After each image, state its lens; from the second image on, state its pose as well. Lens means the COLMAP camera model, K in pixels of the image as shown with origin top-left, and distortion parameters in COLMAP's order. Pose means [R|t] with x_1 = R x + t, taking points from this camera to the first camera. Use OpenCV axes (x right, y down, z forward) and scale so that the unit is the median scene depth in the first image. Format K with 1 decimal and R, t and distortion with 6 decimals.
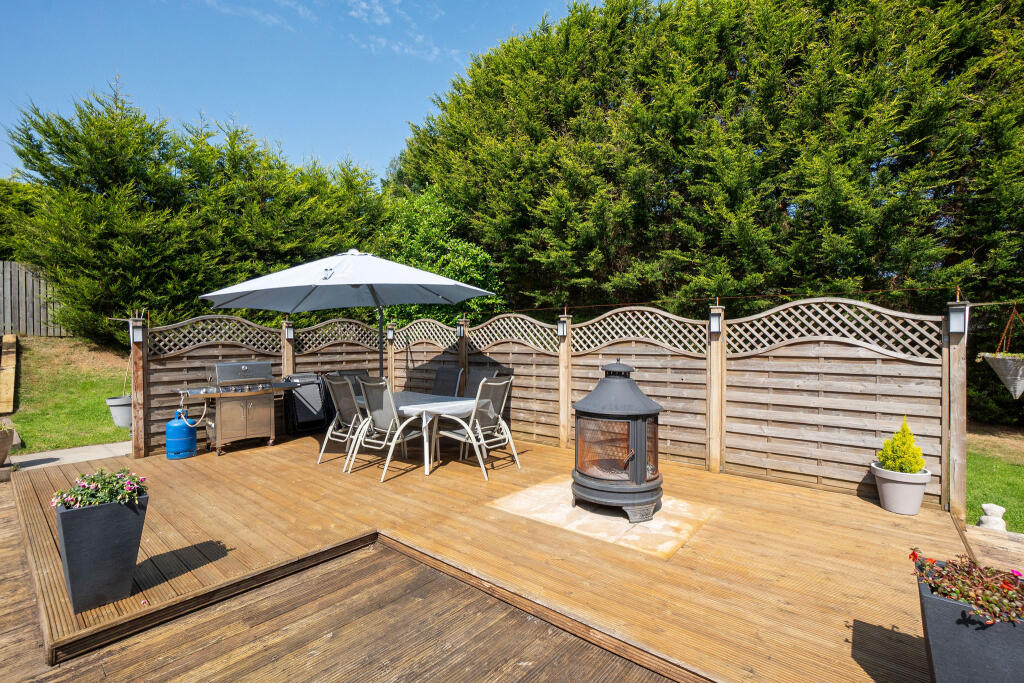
lens RADIAL K [[467.6, 0, 512.0], [0, 467.6, 341.5], [0, 0, 1]] dist [-0.053955, 0.025090]
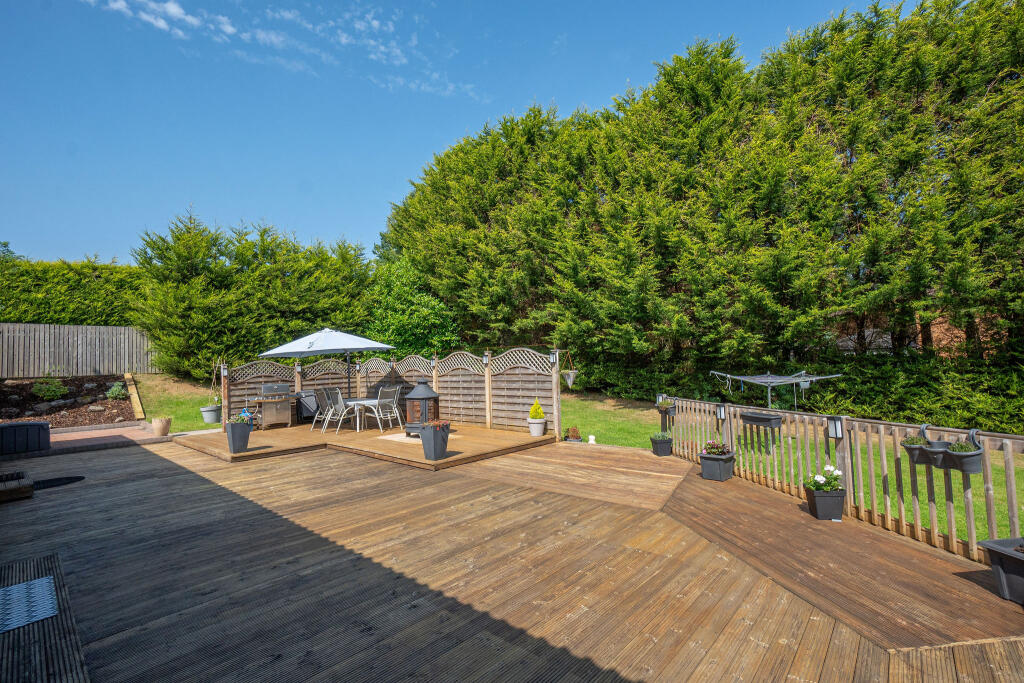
lens RADIAL K [[467.6, 0, 512.0], [0, 467.6, 341.5], [0, 0, 1]] dist [-0.053955, 0.025090]
pose [[0.998749, -0.033629, -0.037020, 0.277790], [0.031806, 0.998303, -0.048788, -0.005725], [0.038598, 0.047550, 0.998123, -0.513808]]
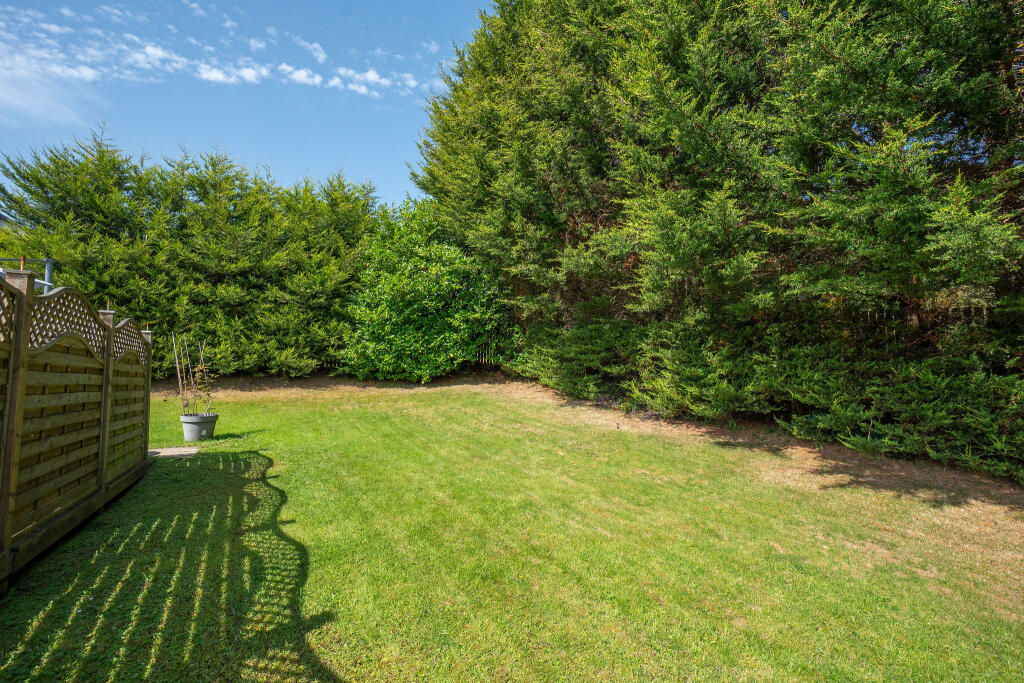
lens RADIAL K [[467.6, 0, 512.0], [0, 467.6, 341.5], [0, 0, 1]] dist [-0.053955, 0.025090]
pose [[0.930677, -0.043022, -0.363304, 0.422982], [0.014486, 0.996616, -0.080911, 0.033066], [0.365555, 0.070039, 0.928151, 0.418861]]
